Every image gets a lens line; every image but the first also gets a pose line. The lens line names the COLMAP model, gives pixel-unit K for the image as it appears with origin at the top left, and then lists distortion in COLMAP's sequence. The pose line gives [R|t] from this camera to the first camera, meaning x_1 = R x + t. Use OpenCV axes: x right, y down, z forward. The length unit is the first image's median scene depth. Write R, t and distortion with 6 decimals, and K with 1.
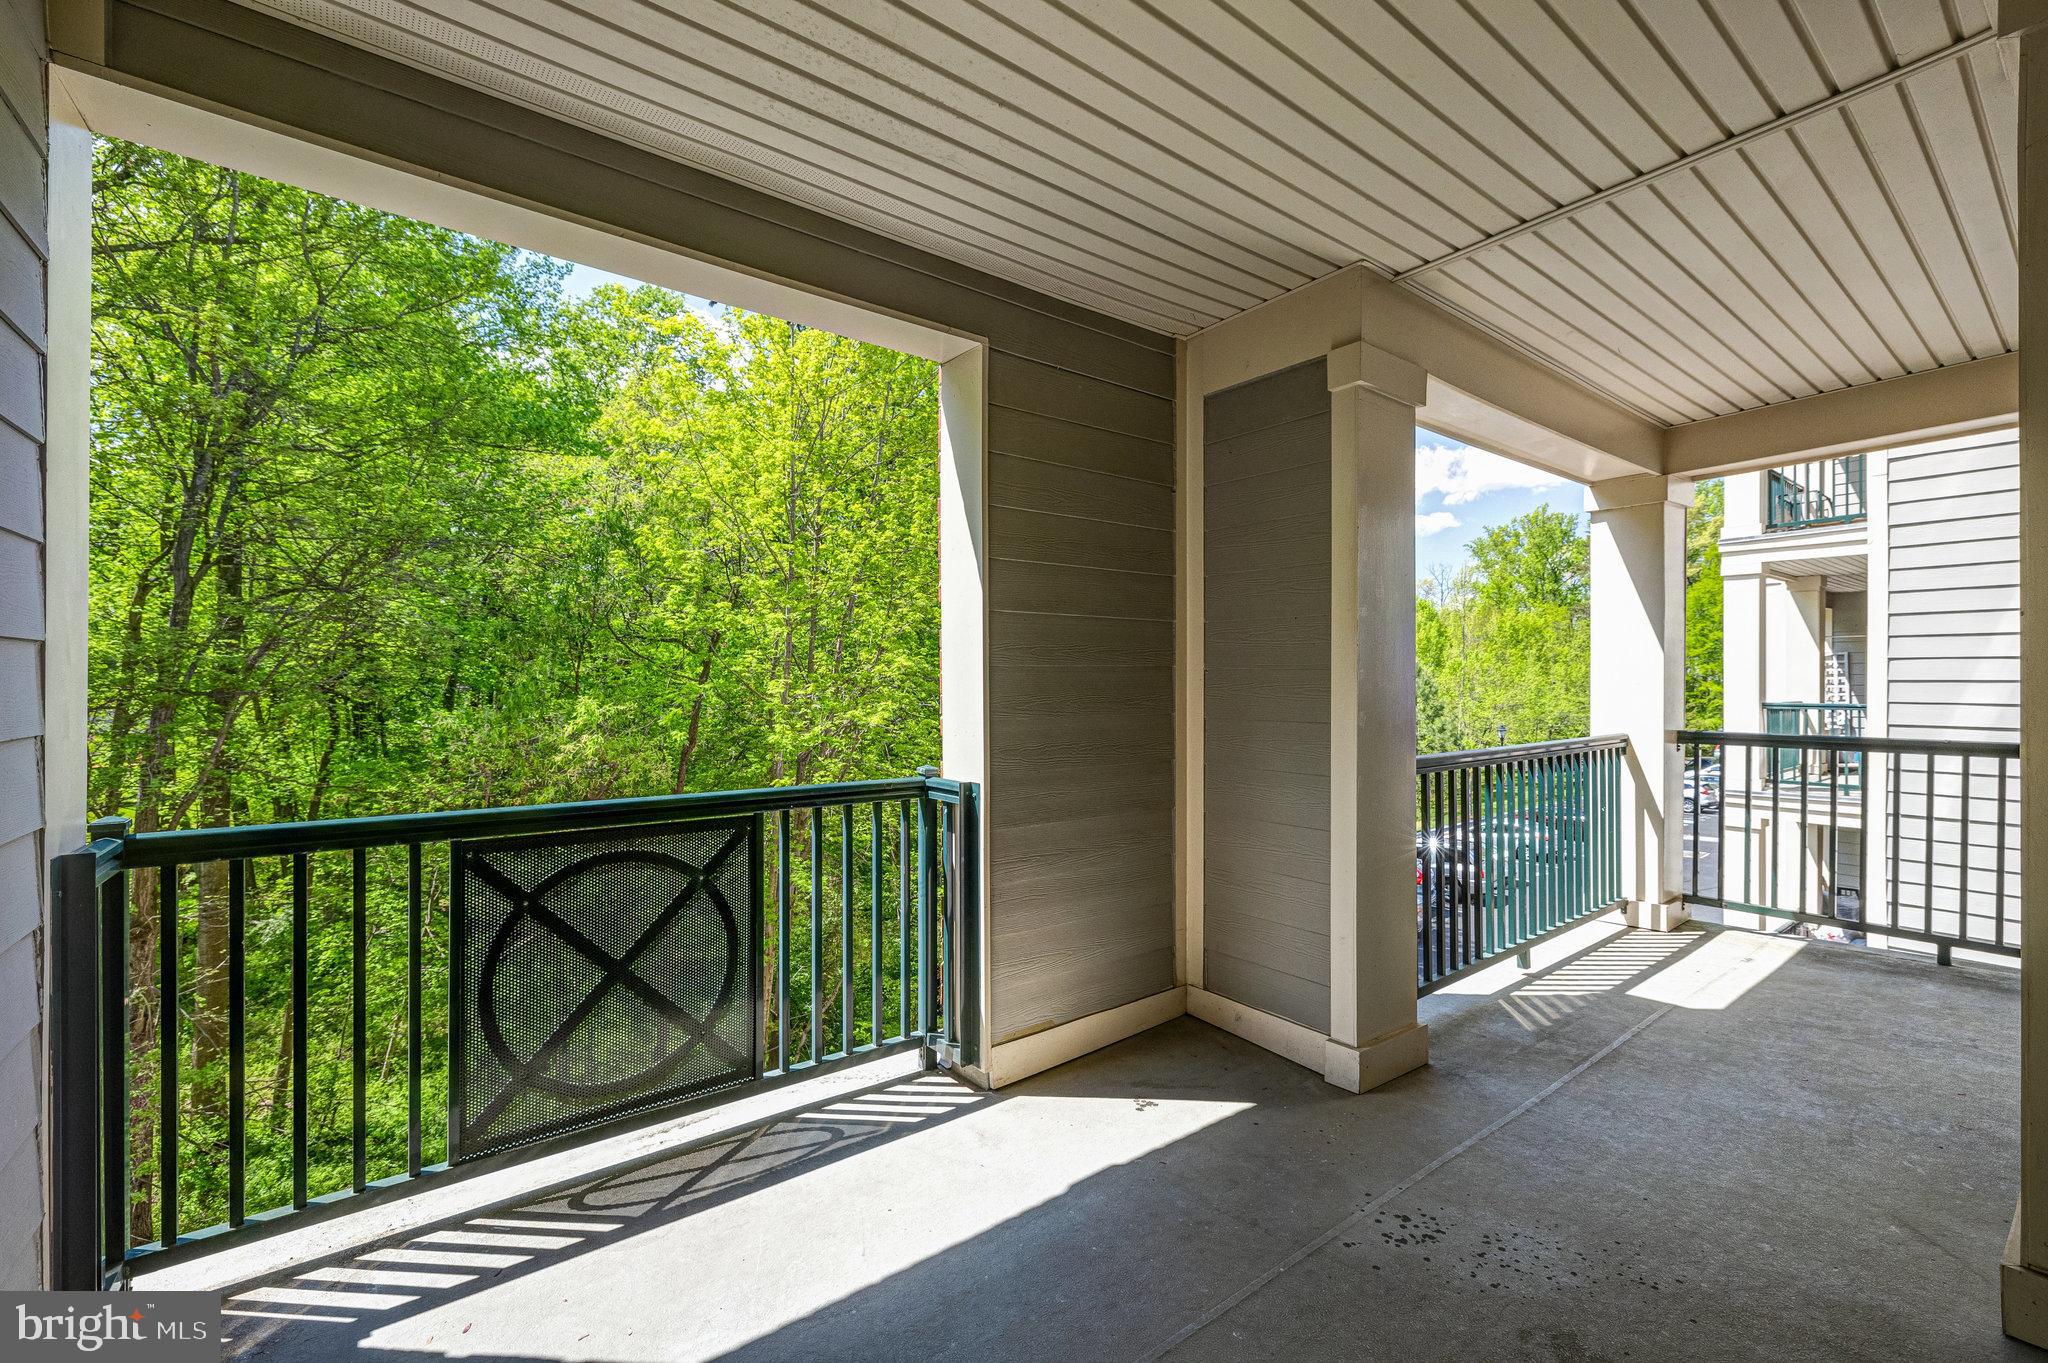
lens RADIAL K [[882.8, 0, 1015.9], [0, 882.8, 680.9], [0, 0, 1]] dist [-0.000961, -0.000159]
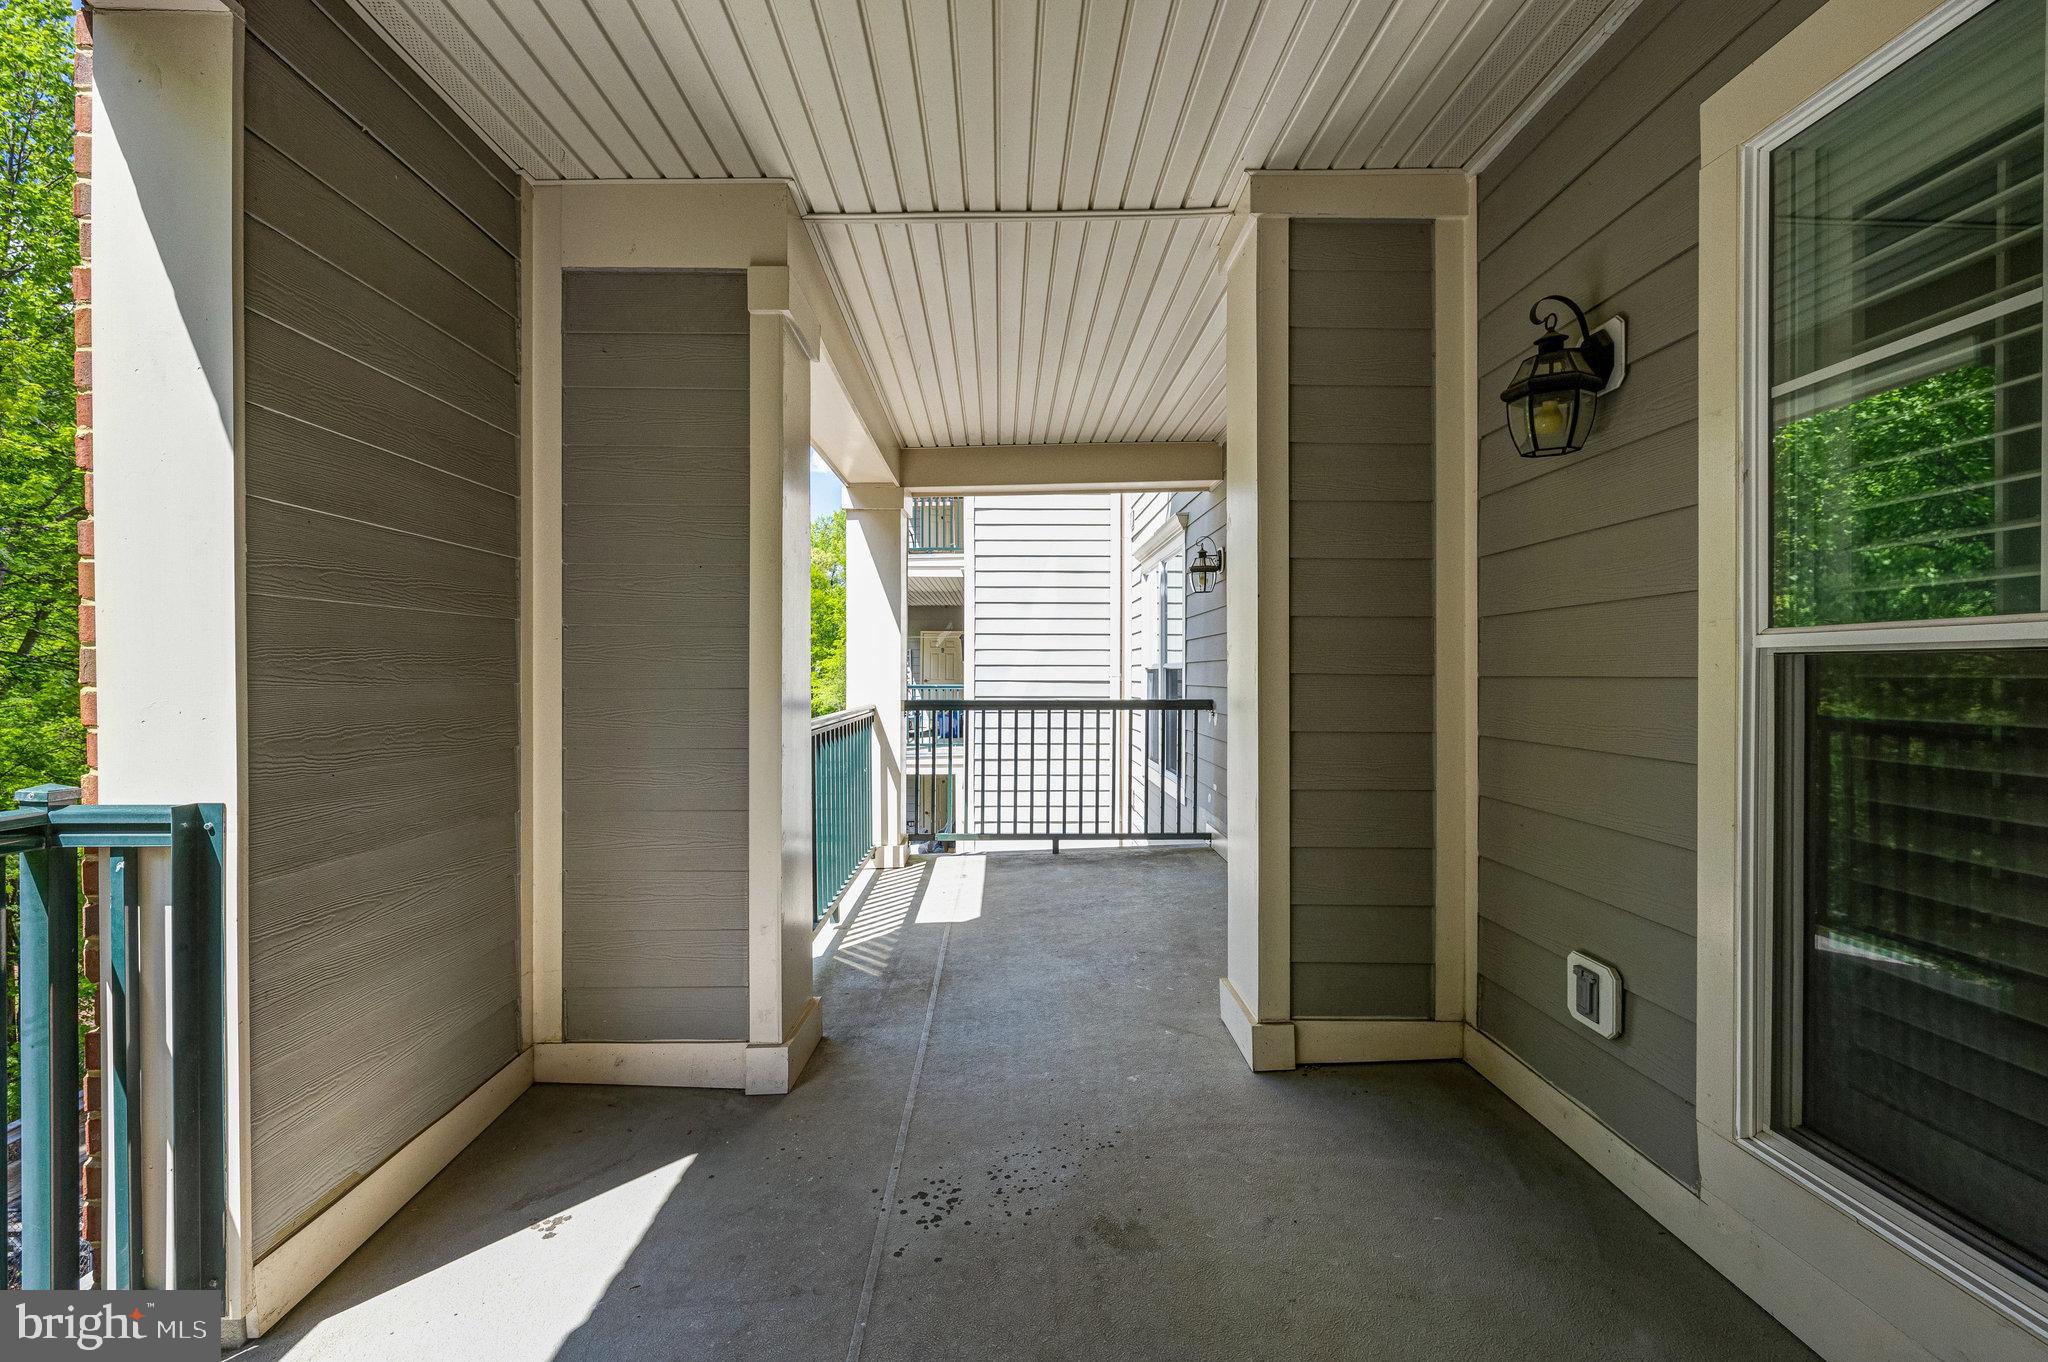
lens RADIAL K [[863.8, 0, 1030.3], [0, 863.8, 677.8], [0, 0, 1]] dist [0.001166, -0.000055]
pose [[0.586252, -0.003411, 0.810122, -0.165773], [0.002685, 0.999994, 0.002267, 0.033728], [-0.810125, 0.000846, 0.586257, 0.243916]]
